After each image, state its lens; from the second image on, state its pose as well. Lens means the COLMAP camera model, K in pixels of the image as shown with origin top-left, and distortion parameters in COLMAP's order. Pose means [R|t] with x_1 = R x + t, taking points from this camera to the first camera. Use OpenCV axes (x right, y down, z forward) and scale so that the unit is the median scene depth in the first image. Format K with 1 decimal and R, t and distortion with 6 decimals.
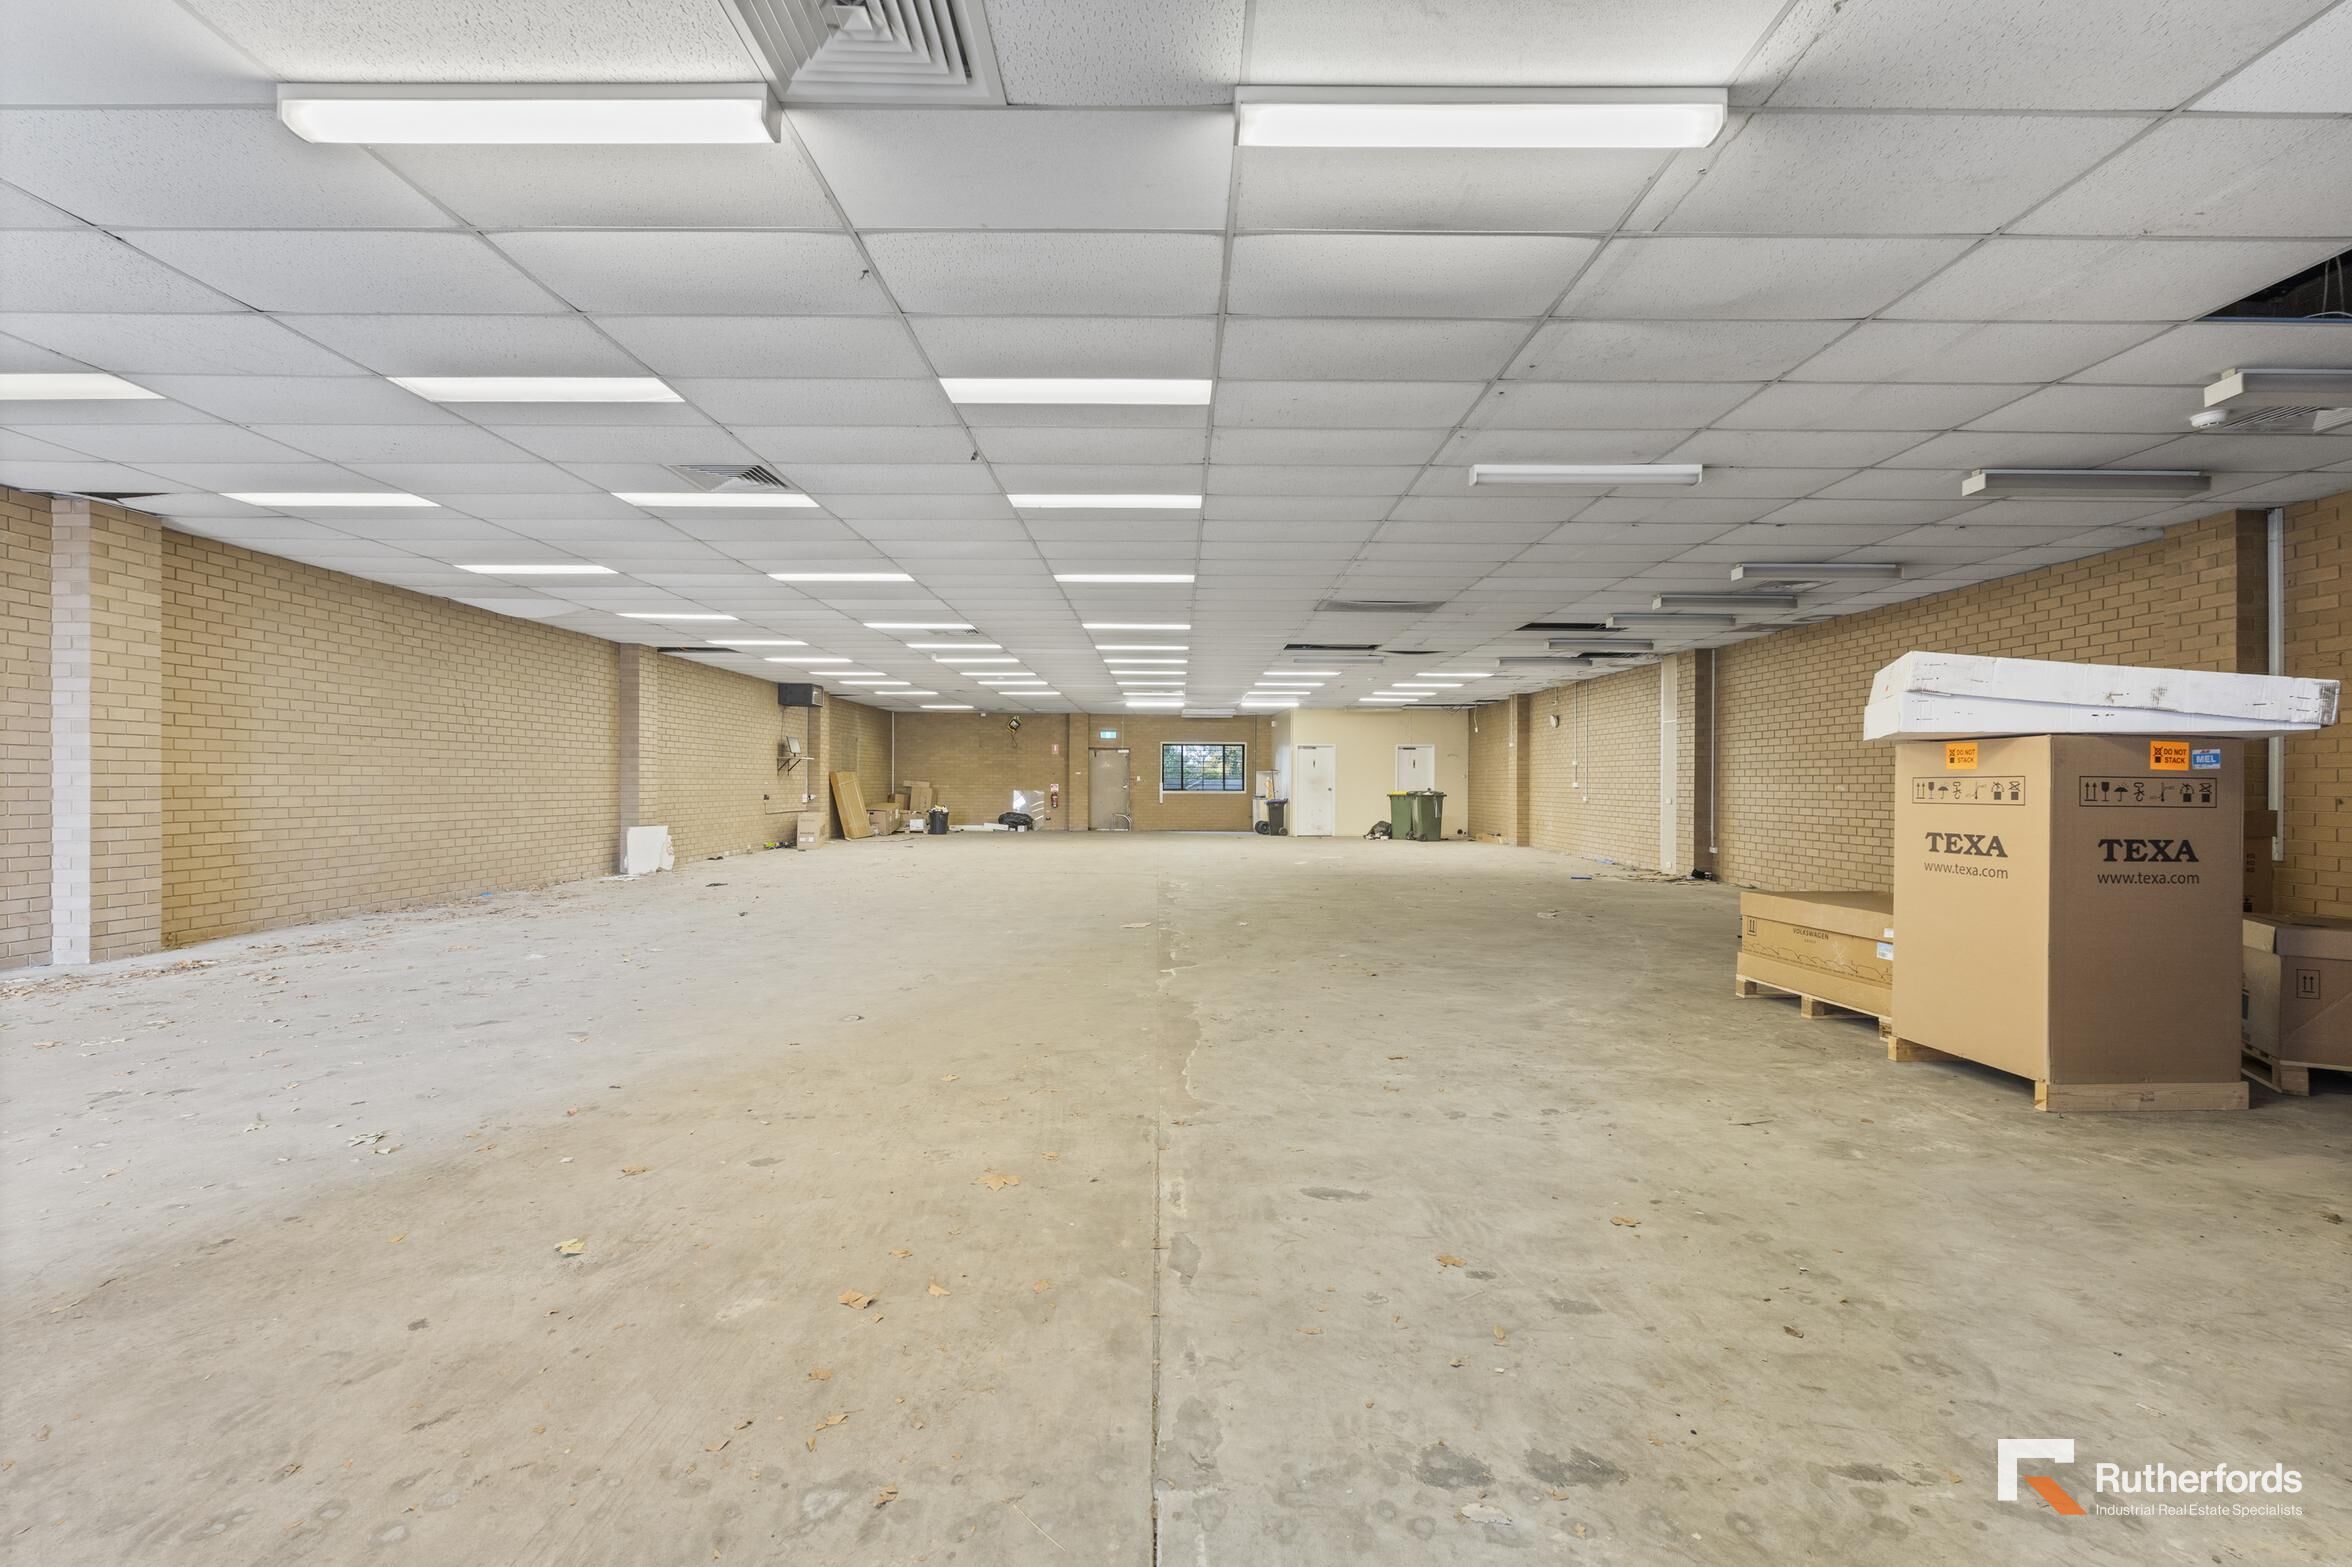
lens RADIAL K [[1051.5, 0, 1187.1], [0, 1051.5, 786.9], [0, 0, 1]] dist [-0.000685, -0.001558]
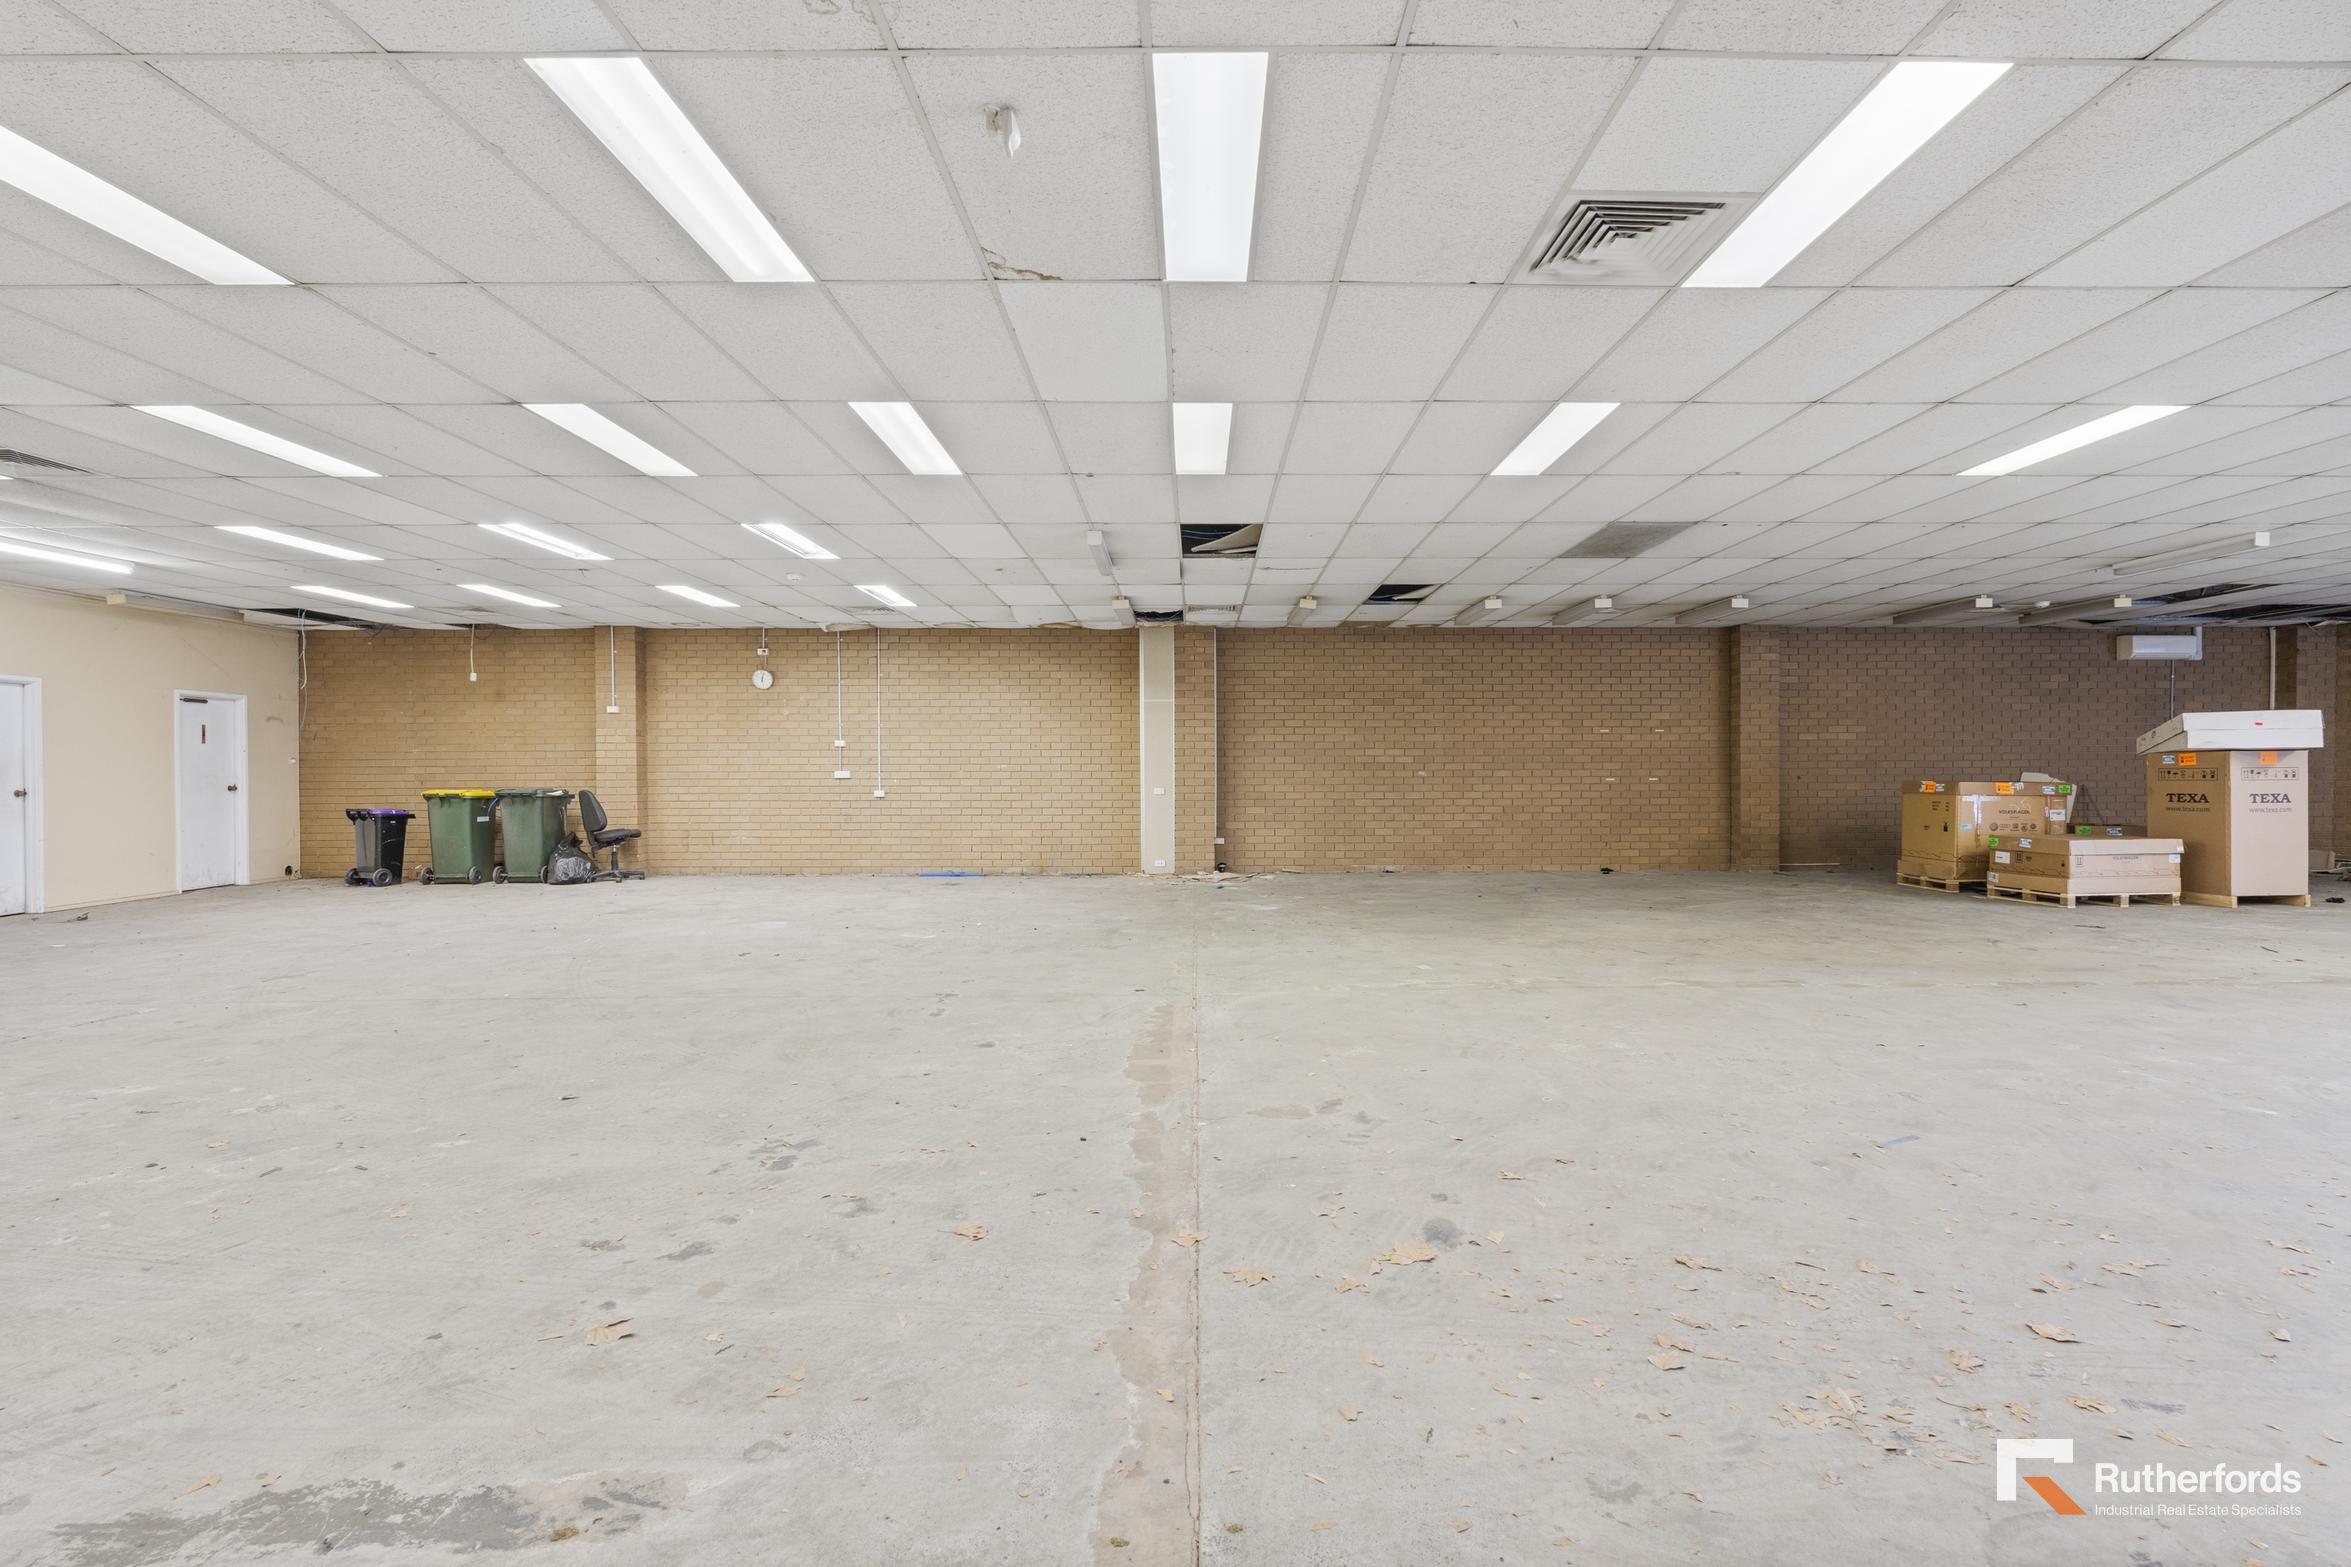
lens RADIAL K [[1051.0, 0, 1208.1], [0, 1051.0, 789.4], [0, 0, 1]] dist [-0.000685, -0.001558]
pose [[-0.000008, -0.024894, 0.999690, -0.440270], [0.006755, 0.999667, 0.024894, -0.010023], [-0.999977, 0.006753, 0.000160, 0.980518]]
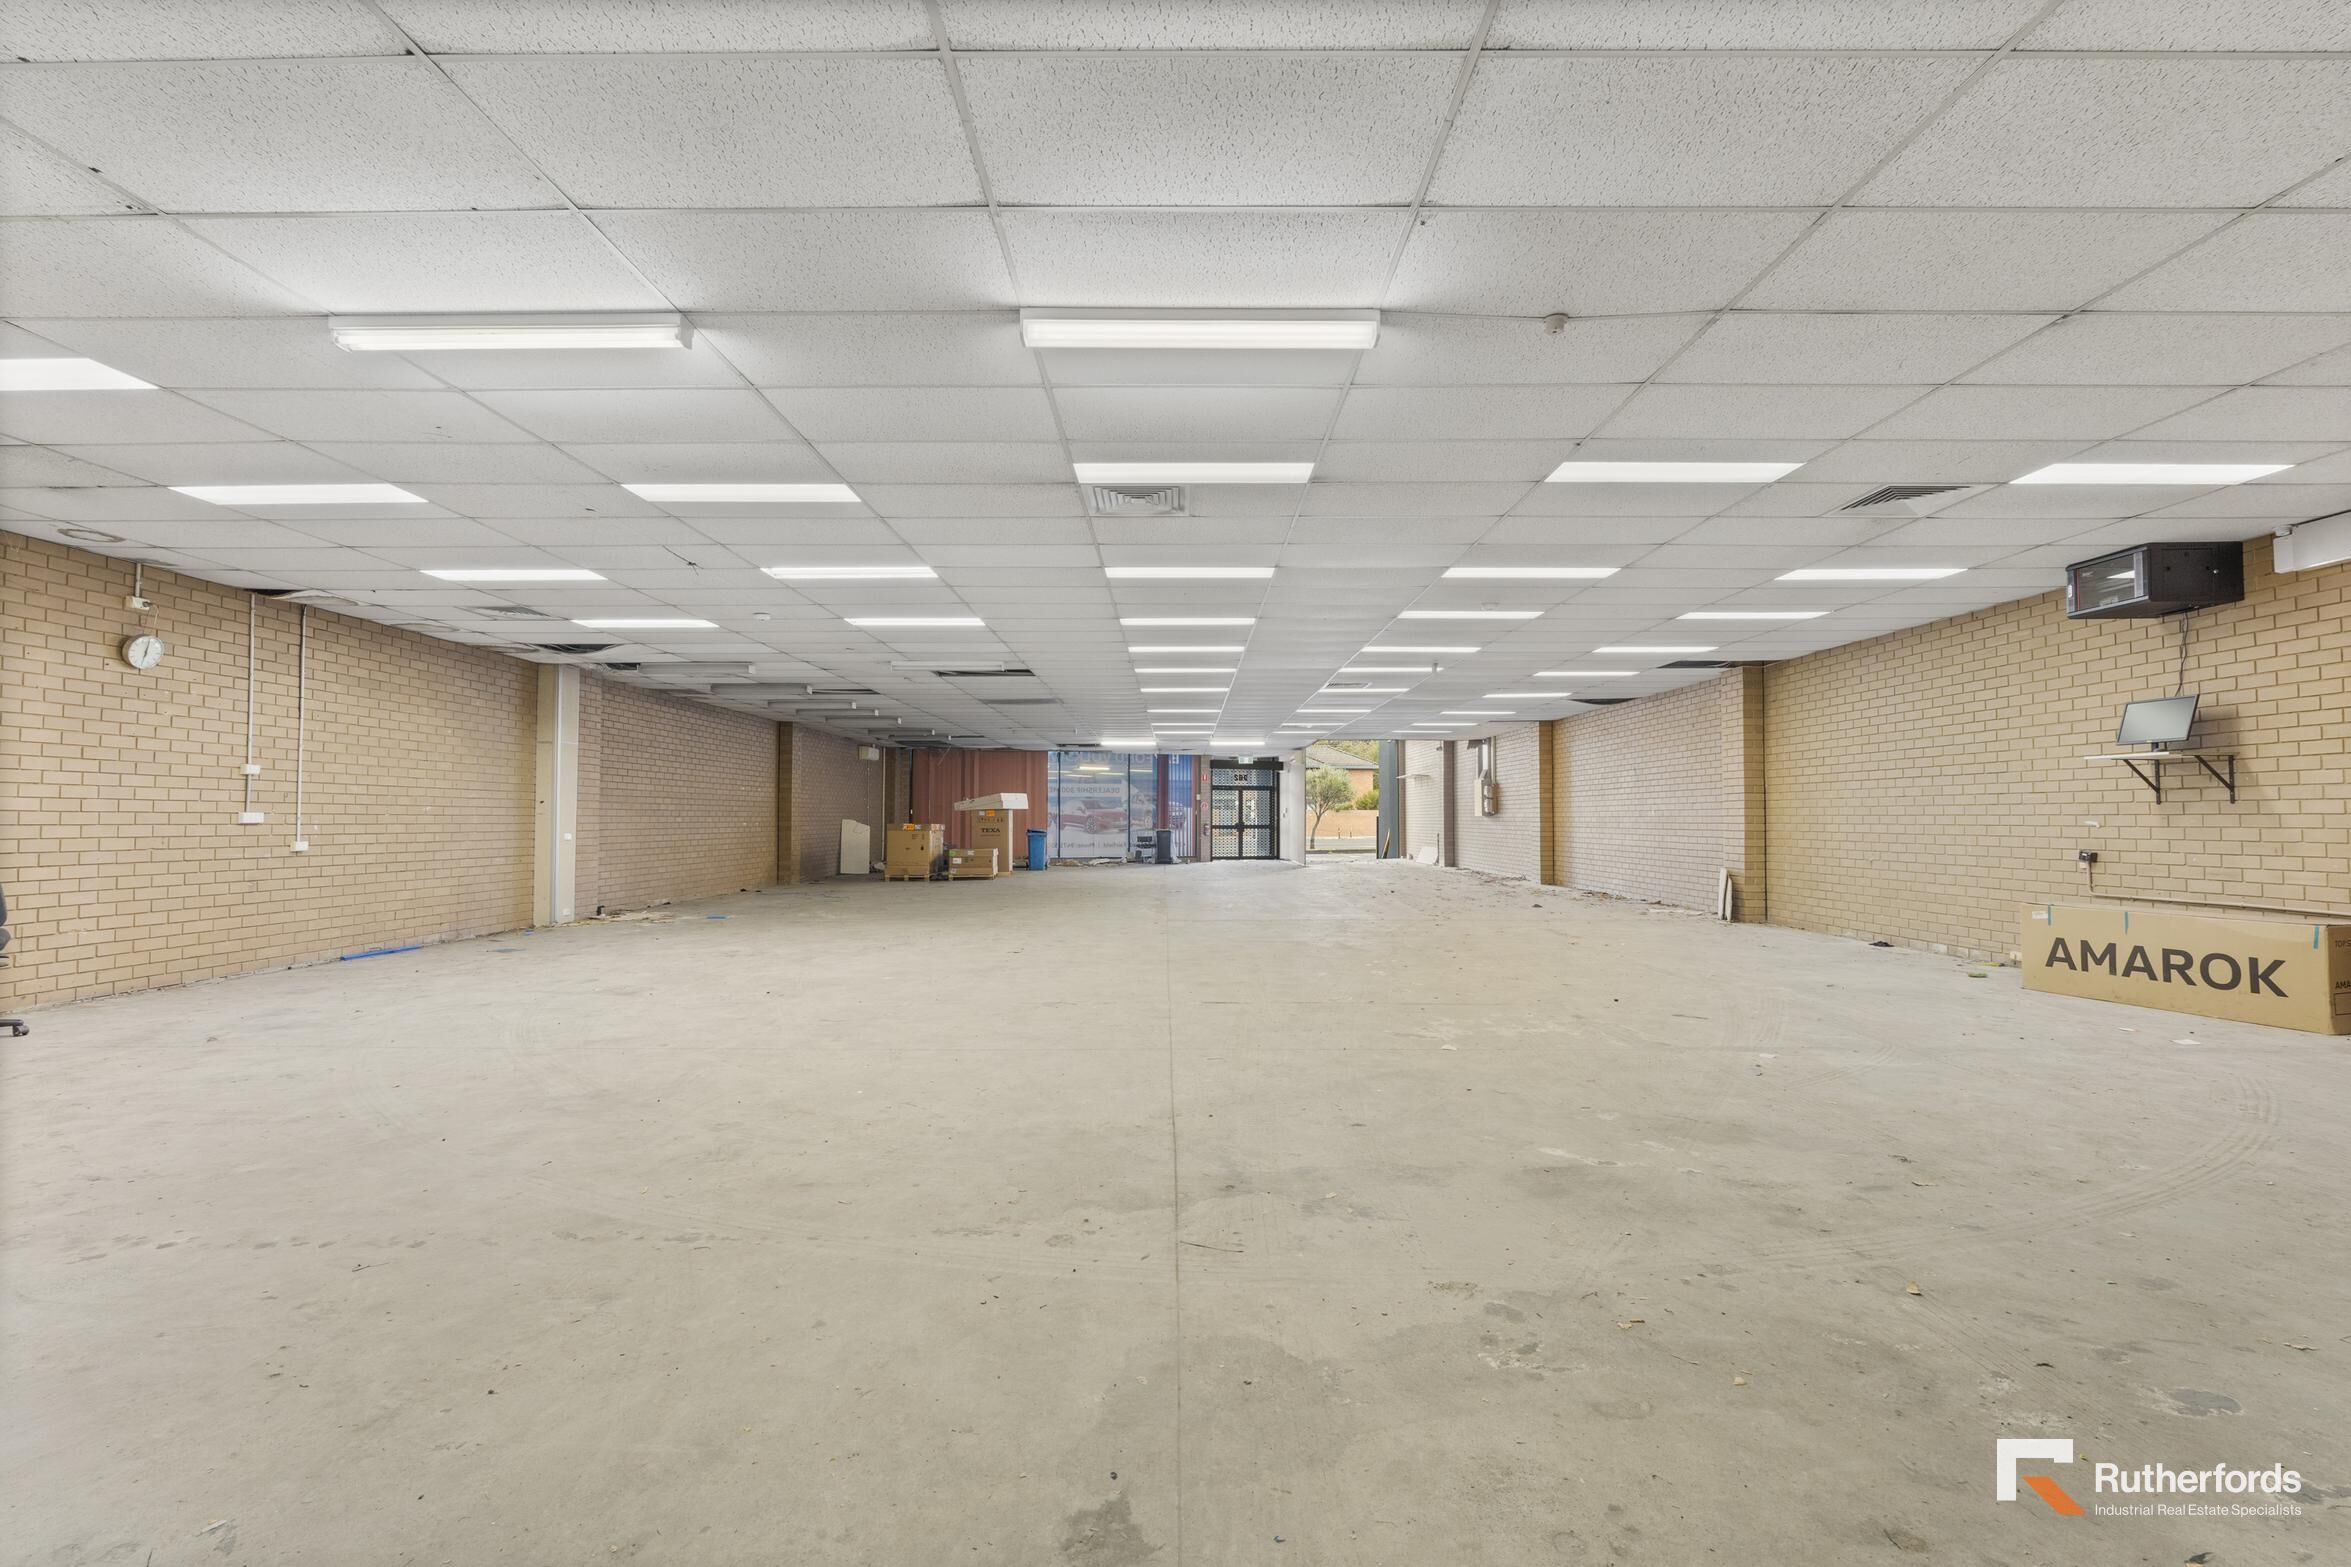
lens RADIAL K [[1051.0, 0, 1123.6], [0, 1051.0, 789.0], [0, 0, 1]] dist [-0.000685, -0.001558]
pose [[-0.997716, -0.002967, 0.067490, -0.049295], [-0.004636, 0.999687, -0.024576, -0.006186], [-0.067396, -0.024833, -0.997417, 1.862675]]
